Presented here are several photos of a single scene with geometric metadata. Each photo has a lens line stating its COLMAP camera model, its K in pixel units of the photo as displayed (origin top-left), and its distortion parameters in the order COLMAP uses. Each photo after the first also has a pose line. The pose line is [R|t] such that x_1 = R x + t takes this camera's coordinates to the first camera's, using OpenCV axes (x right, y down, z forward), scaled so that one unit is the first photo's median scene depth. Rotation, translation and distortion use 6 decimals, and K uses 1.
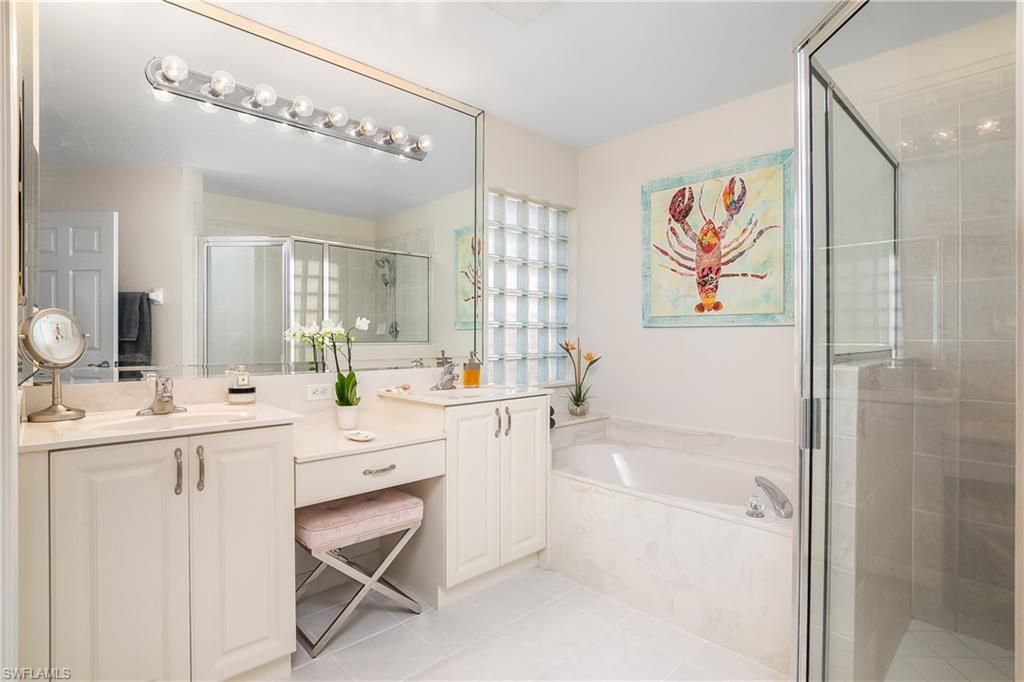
lens RADIAL K [[505.5, 0, 517.0], [0, 505.5, 345.4], [0, 0, 1]] dist [-0.030469, 0.001658]
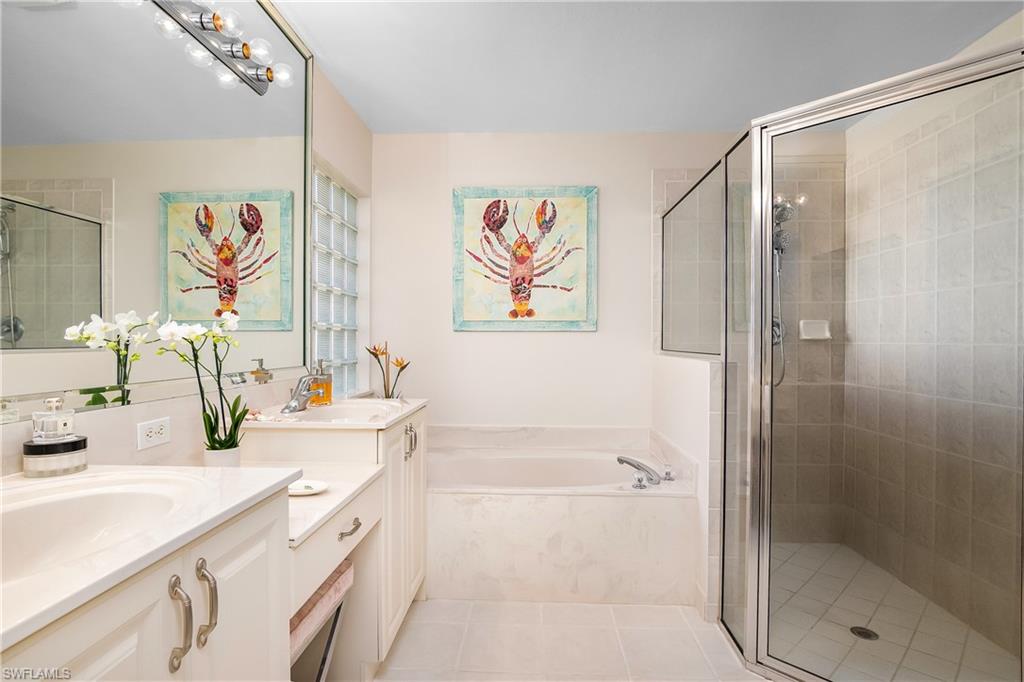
lens RADIAL K [[505.5, 0, 517.0], [0, 505.5, 345.4], [0, 0, 1]] dist [-0.030469, 0.001658]
pose [[0.723574, -0.008085, 0.690199, -0.383173], [0.009795, 0.999951, 0.001444, -0.008084], [-0.690177, 0.005716, 0.723618, 0.207958]]
